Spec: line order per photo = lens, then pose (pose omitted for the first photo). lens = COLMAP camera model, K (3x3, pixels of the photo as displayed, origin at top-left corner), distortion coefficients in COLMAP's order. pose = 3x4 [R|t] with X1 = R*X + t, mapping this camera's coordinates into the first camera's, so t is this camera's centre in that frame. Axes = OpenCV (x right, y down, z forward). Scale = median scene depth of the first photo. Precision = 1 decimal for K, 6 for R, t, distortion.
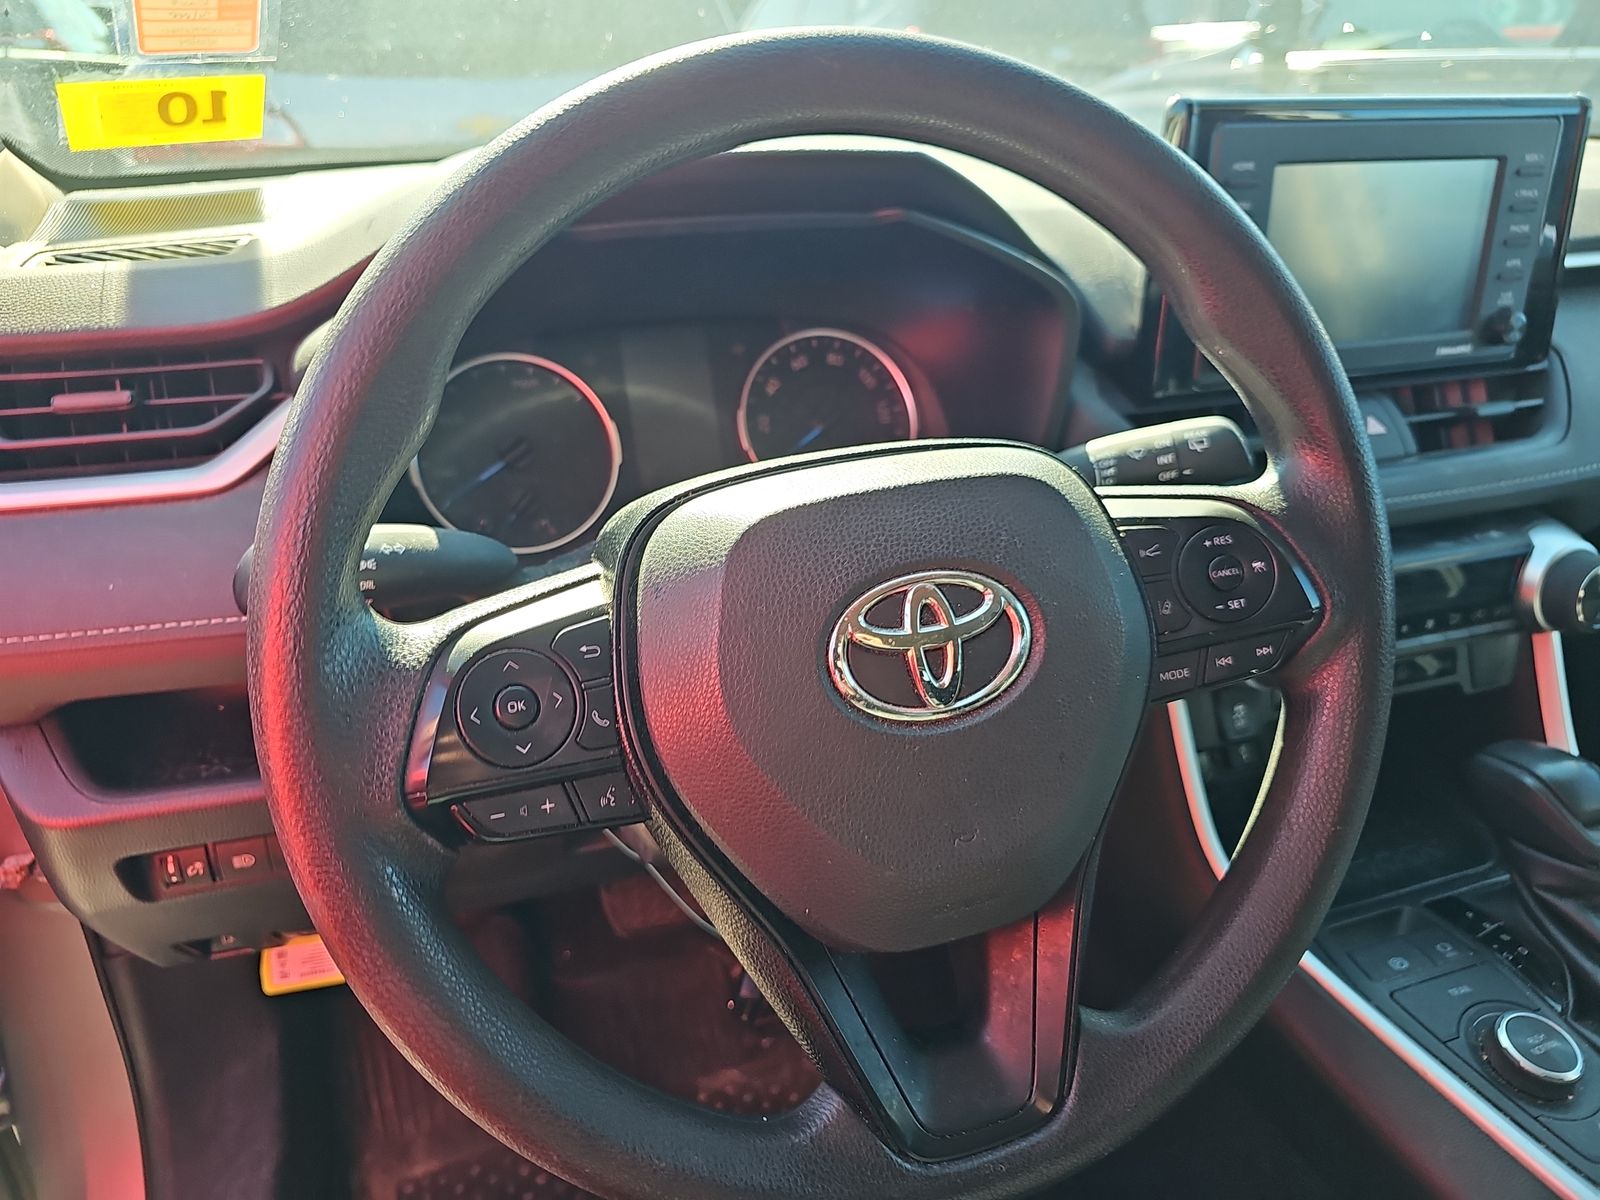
lens RADIAL K [[1054.3, 0, 800.0], [0, 1054.3, 600.0], [0, 0, 1]] dist [0.031454, -0.016194]
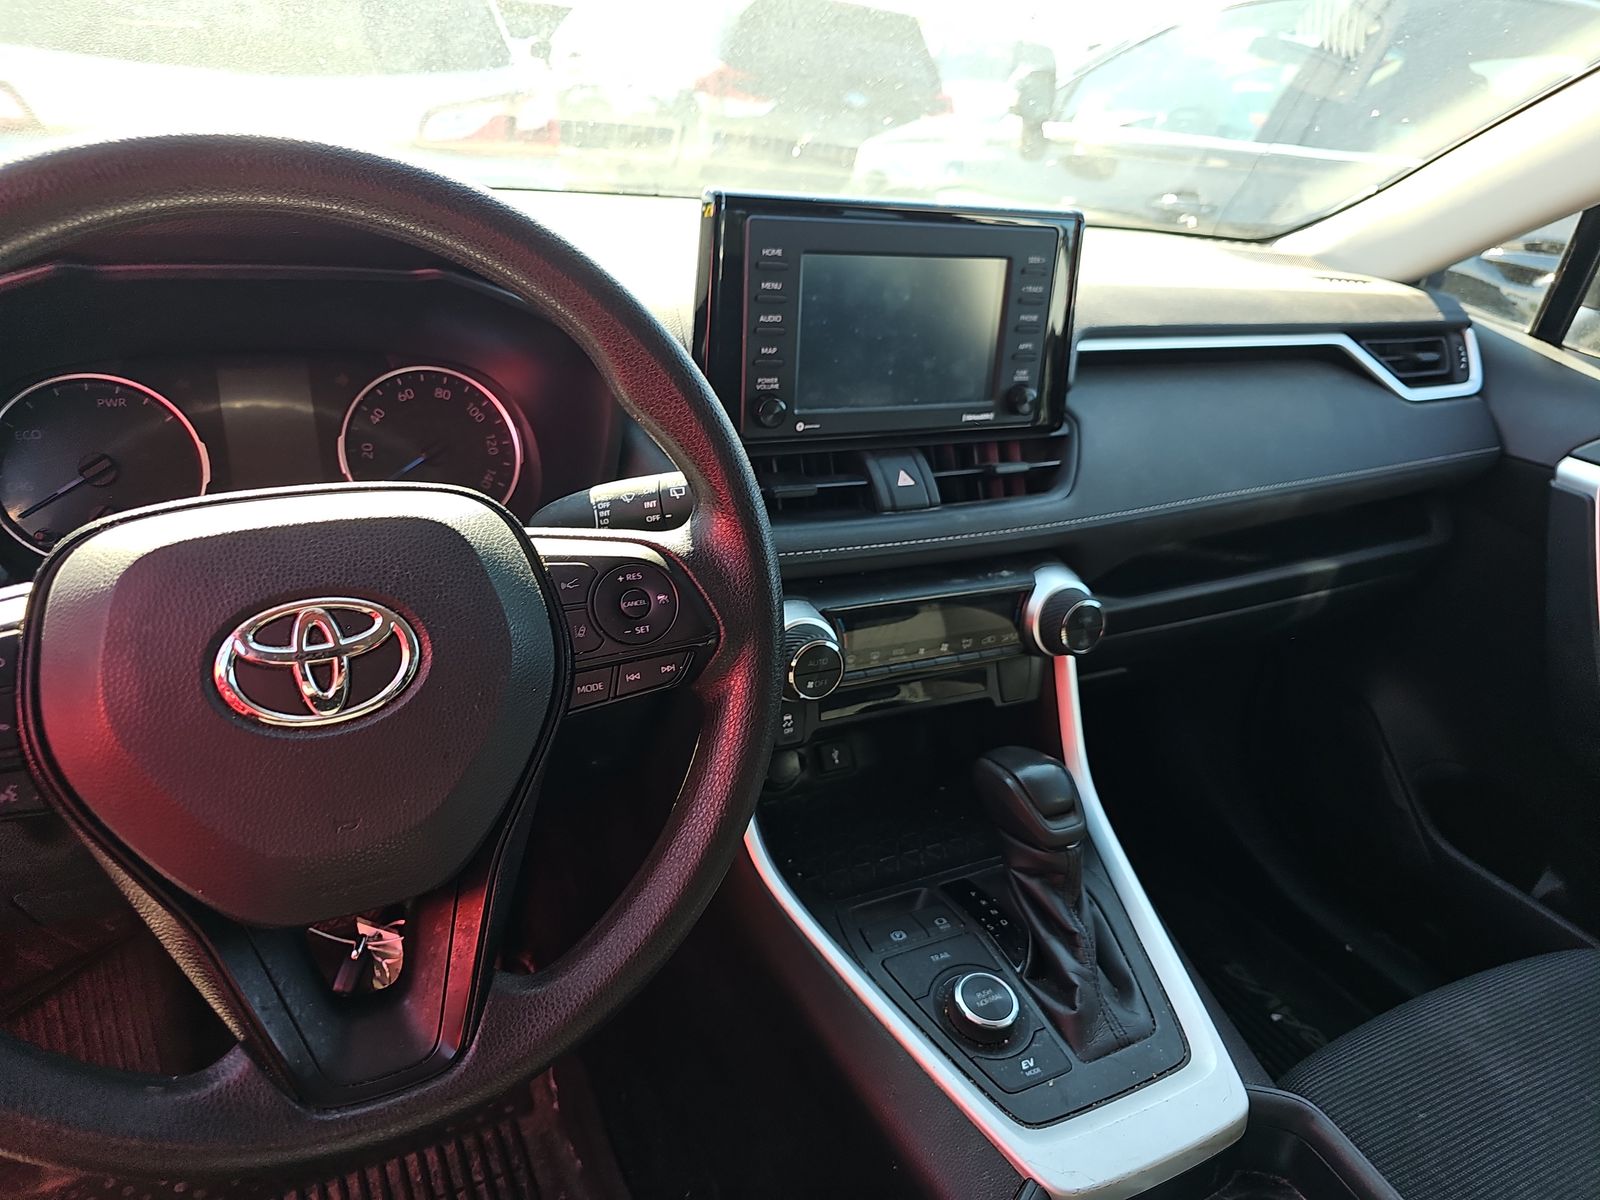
lens RADIAL K [[1050.2, 0, 799.6], [0, 1050.2, 606.0], [0, 0, 1]] dist [0.064758, -0.053791]
pose [[0.988268, 0.021109, 0.151265, 0.304050], [-0.019931, 0.999758, -0.009298, -0.011661], [-0.151424, 0.006174, 0.988450, -0.157448]]
